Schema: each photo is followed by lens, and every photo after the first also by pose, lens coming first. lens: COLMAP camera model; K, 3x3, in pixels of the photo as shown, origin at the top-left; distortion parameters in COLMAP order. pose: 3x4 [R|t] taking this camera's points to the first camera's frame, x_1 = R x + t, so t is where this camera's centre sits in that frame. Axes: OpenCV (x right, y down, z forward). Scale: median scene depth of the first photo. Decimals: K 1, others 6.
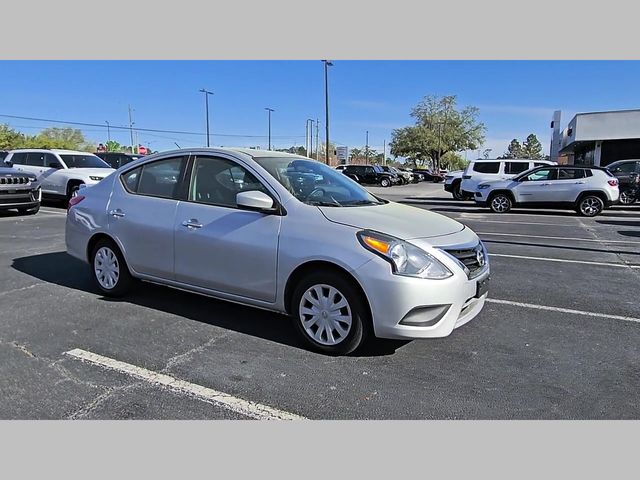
lens RADIAL K [[436.7, 0, 313.8], [0, 436.7, 248.6], [0, 0, 1]] dist [0.013290, -0.008535]
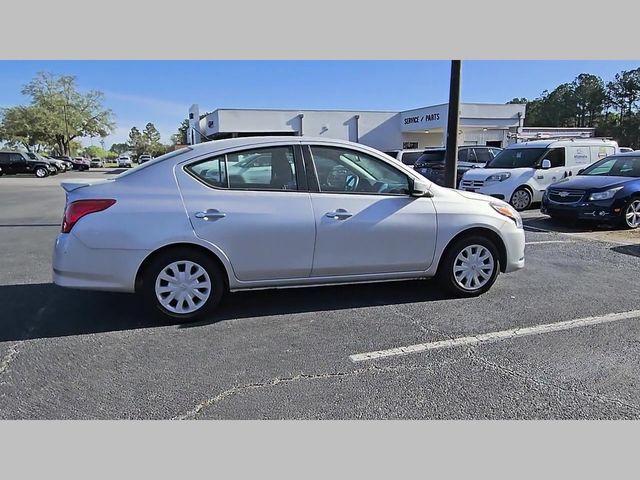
lens RADIAL K [[436.7, 0, 315.7], [0, 436.7, 240.8], [0, 0, 1]] dist [0.013290, -0.008535]
pose [[0.673704, -0.141654, 0.725298, -0.655253], [0.133418, 0.988644, 0.069158, -0.045105], [-0.726858, 0.050176, 0.684952, 0.220155]]
